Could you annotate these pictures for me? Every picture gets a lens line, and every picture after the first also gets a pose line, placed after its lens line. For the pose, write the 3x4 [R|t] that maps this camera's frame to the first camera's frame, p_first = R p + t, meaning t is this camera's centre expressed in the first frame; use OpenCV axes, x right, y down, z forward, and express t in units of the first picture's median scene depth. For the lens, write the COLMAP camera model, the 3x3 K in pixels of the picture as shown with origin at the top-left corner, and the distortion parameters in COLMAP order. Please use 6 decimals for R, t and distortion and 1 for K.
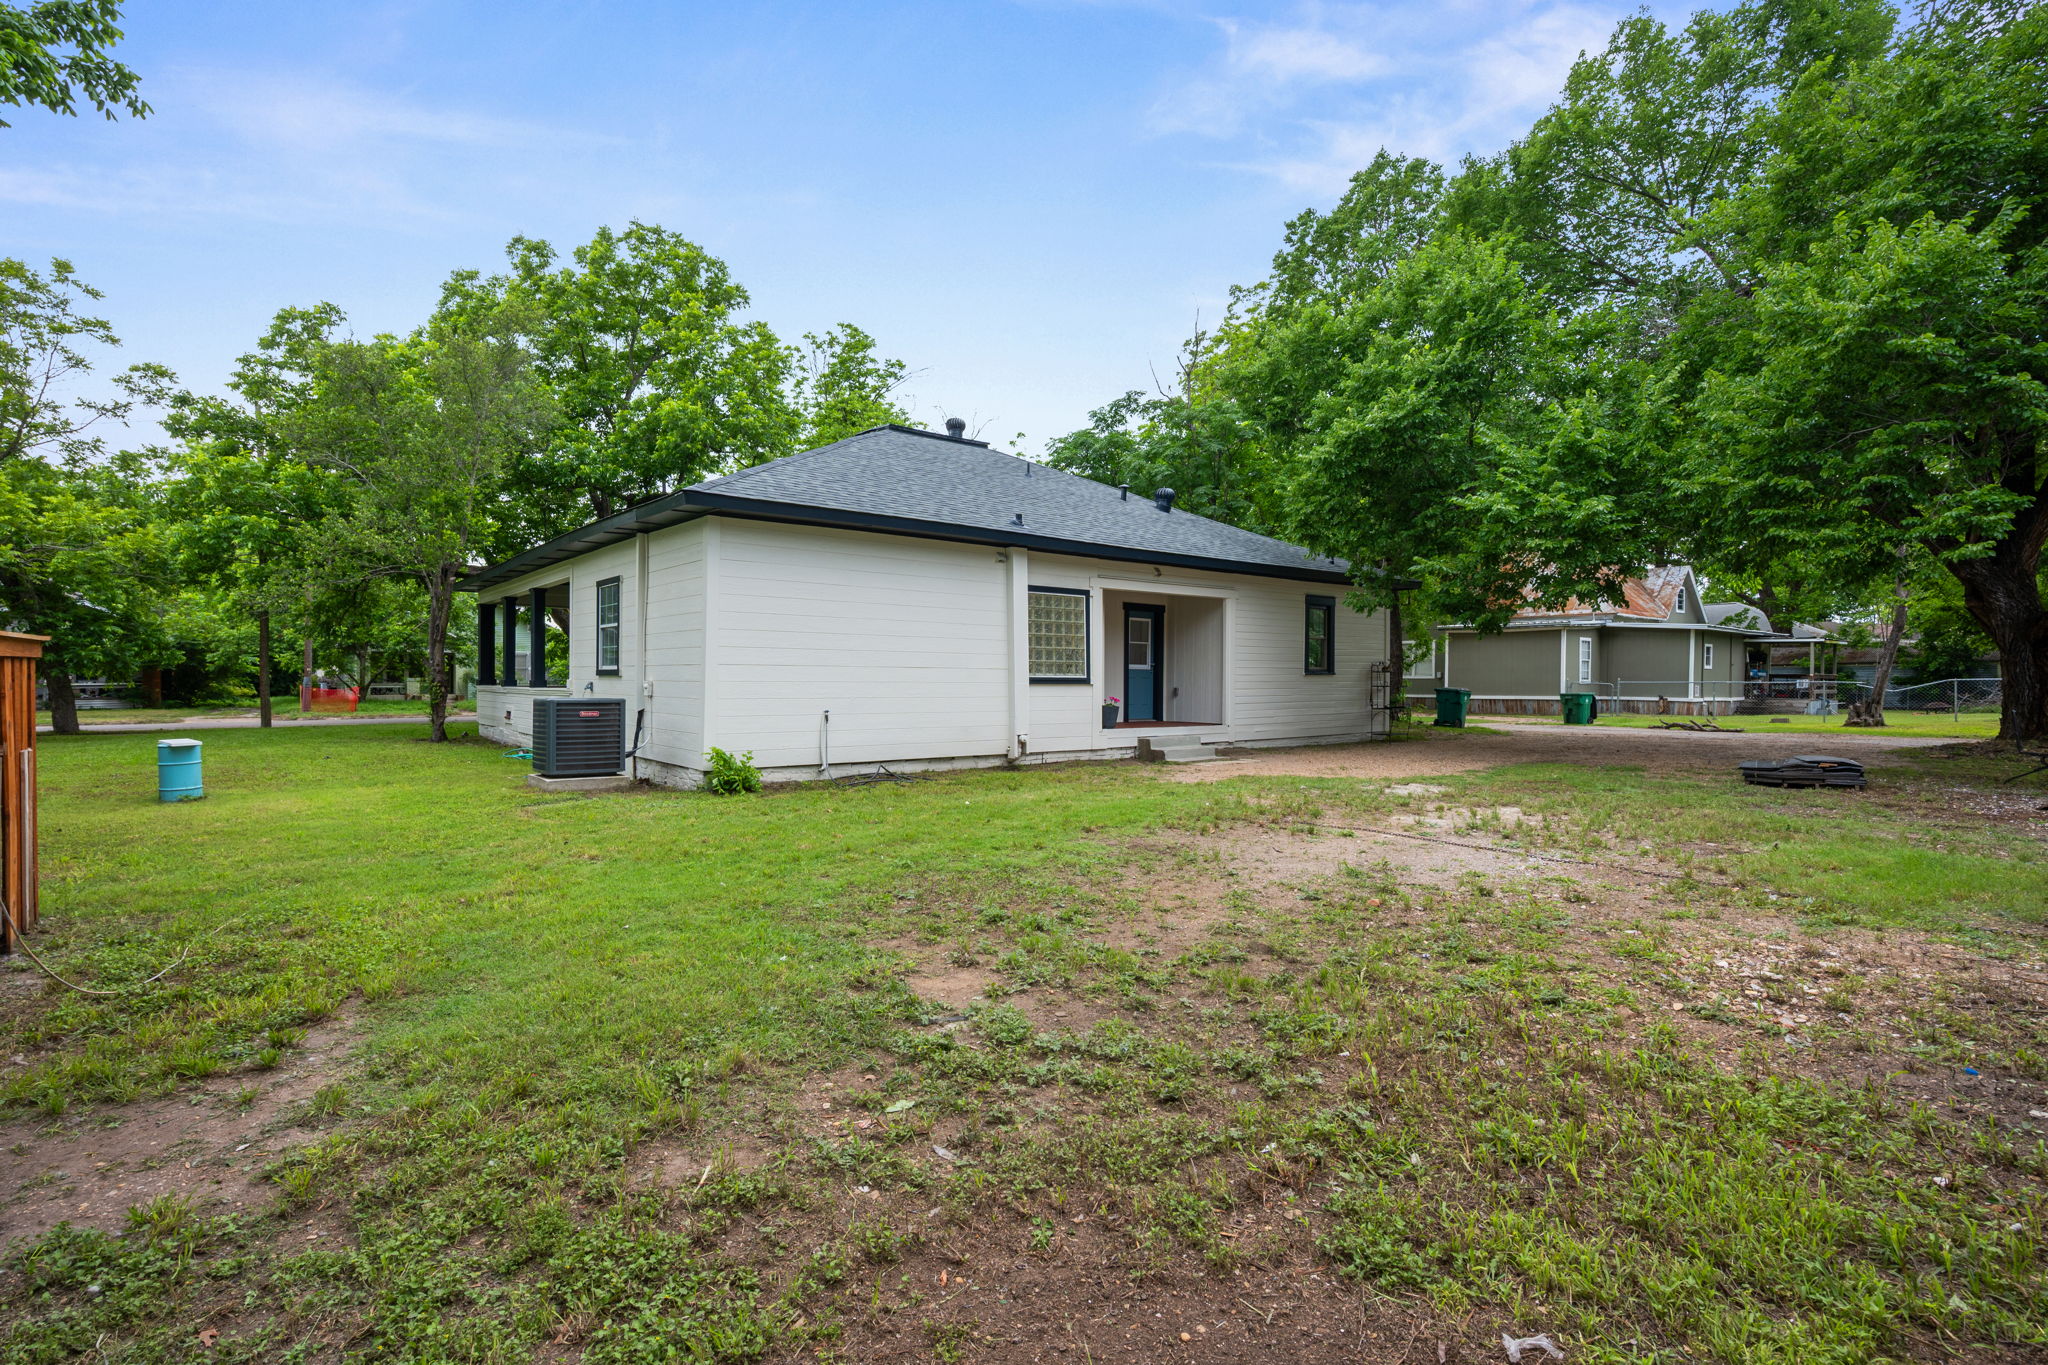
lens RADIAL K [[916.9, 0, 1022.2], [0, 916.9, 679.7], [0, 0, 1]] dist [0.001282, 0.000879]
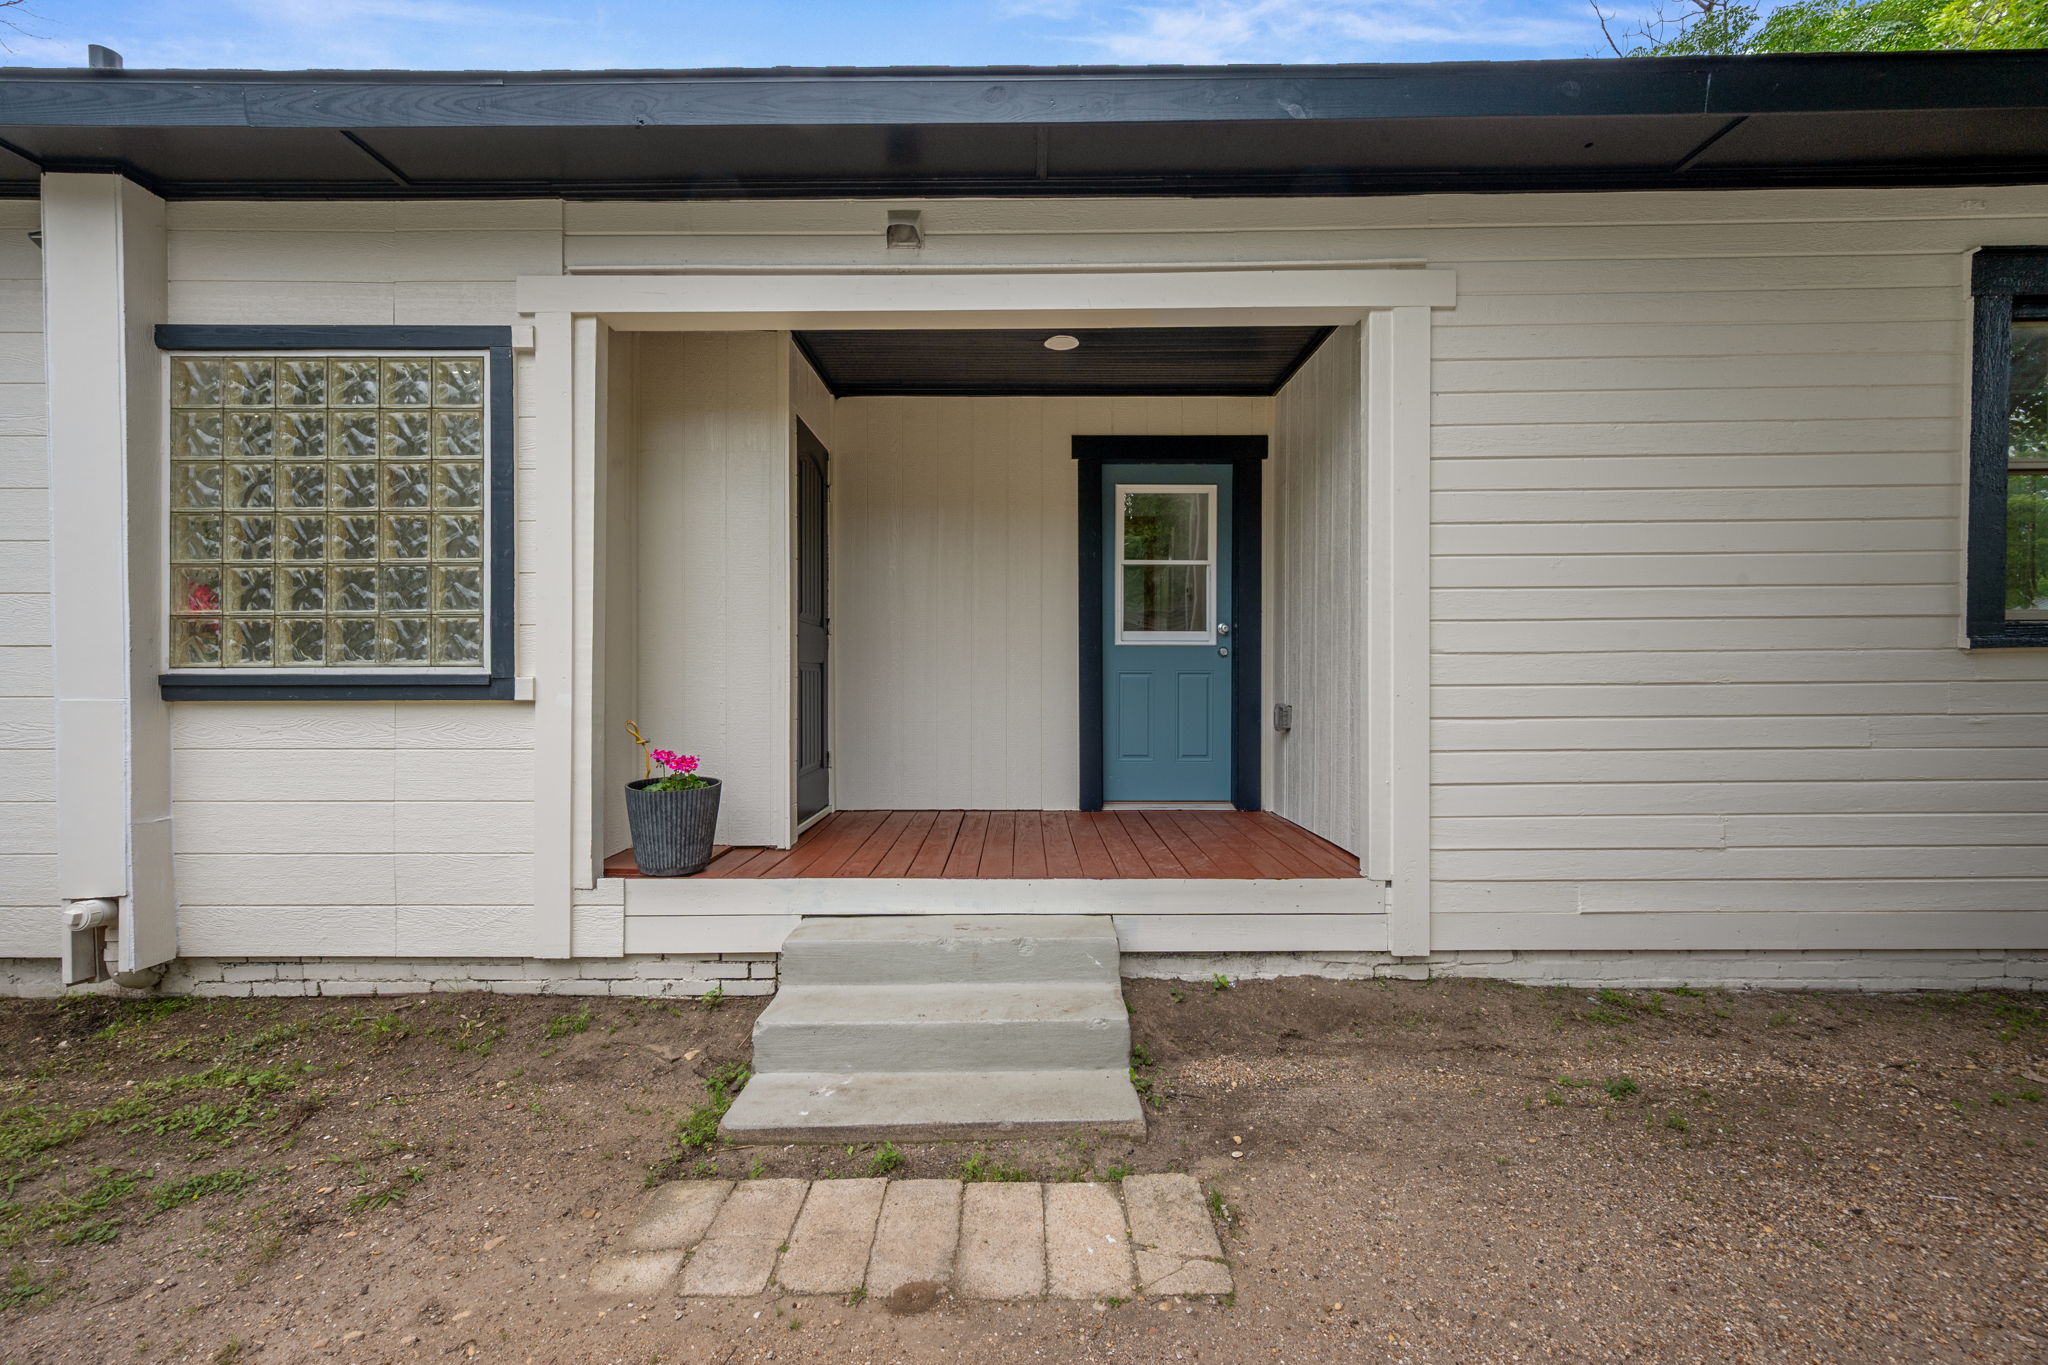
lens RADIAL K [[798.4, 0, 1039.0], [0, 798.4, 680.7], [0, 0, 1]] dist [0.001776, 0.000194]
pose [[0.777194, -0.012071, -0.629145, 0.322988], [0.010239, 0.999926, -0.006536, 0.002467], [0.629177, -0.001362, 0.777260, 0.916331]]
